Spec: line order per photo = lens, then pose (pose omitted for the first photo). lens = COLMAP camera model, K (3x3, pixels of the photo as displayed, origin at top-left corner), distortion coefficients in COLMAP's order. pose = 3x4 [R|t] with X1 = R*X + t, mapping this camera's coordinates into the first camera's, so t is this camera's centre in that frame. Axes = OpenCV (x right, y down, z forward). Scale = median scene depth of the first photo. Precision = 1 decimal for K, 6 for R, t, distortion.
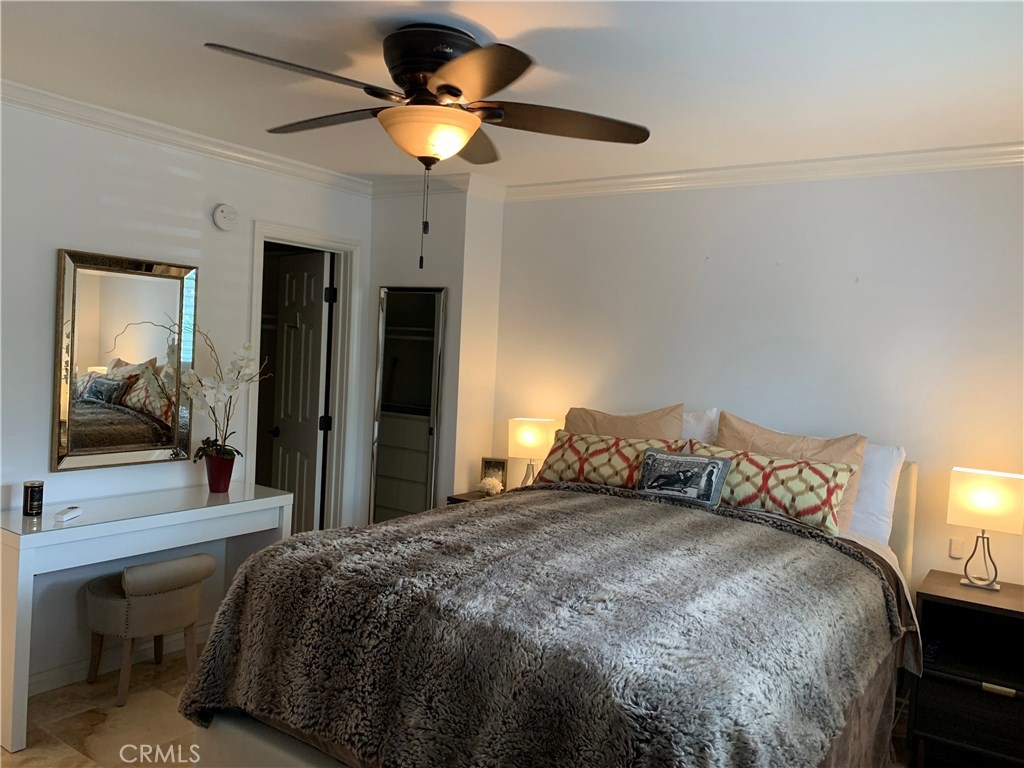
lens RADIAL K [[783.9, 0, 510.7], [0, 783.9, 381.4], [0, 0, 1]] dist [0.067549, -0.000543]
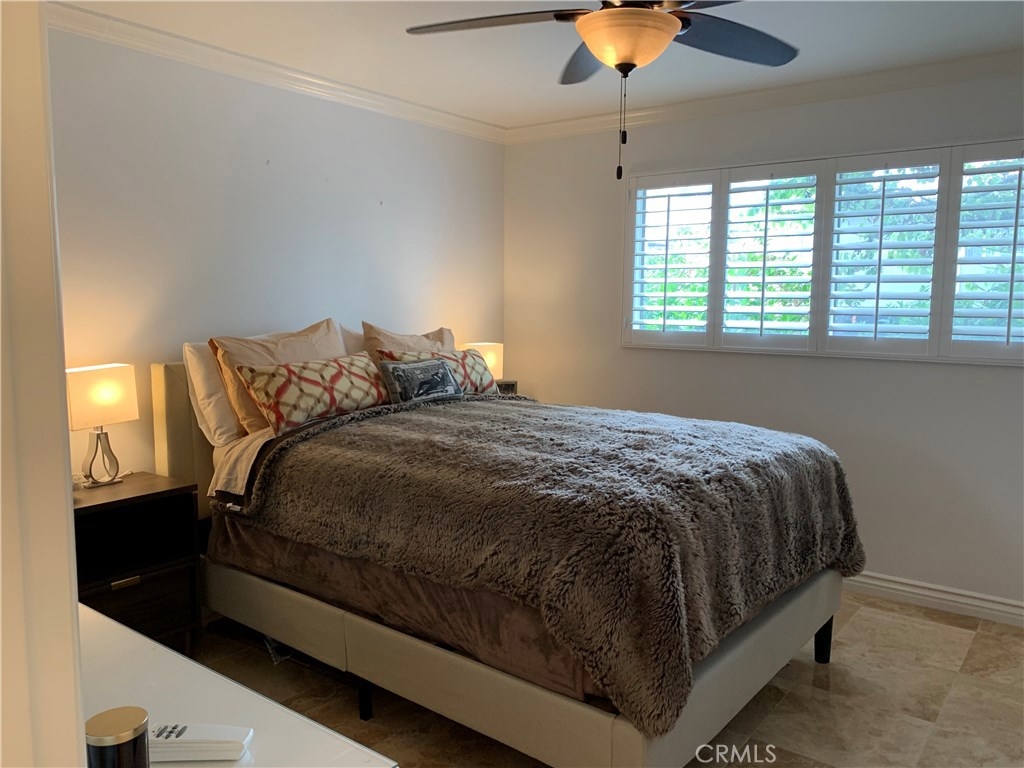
lens RADIAL K [[783.9, 0, 510.7], [0, 783.9, 384.1], [0, 0, 1]] dist [0.067549, -0.000543]
pose [[0.032887, -0.156313, 0.987160, -0.828912], [0.039696, 0.987119, 0.154984, -0.036831], [-0.998670, 0.034090, 0.038668, 0.814981]]
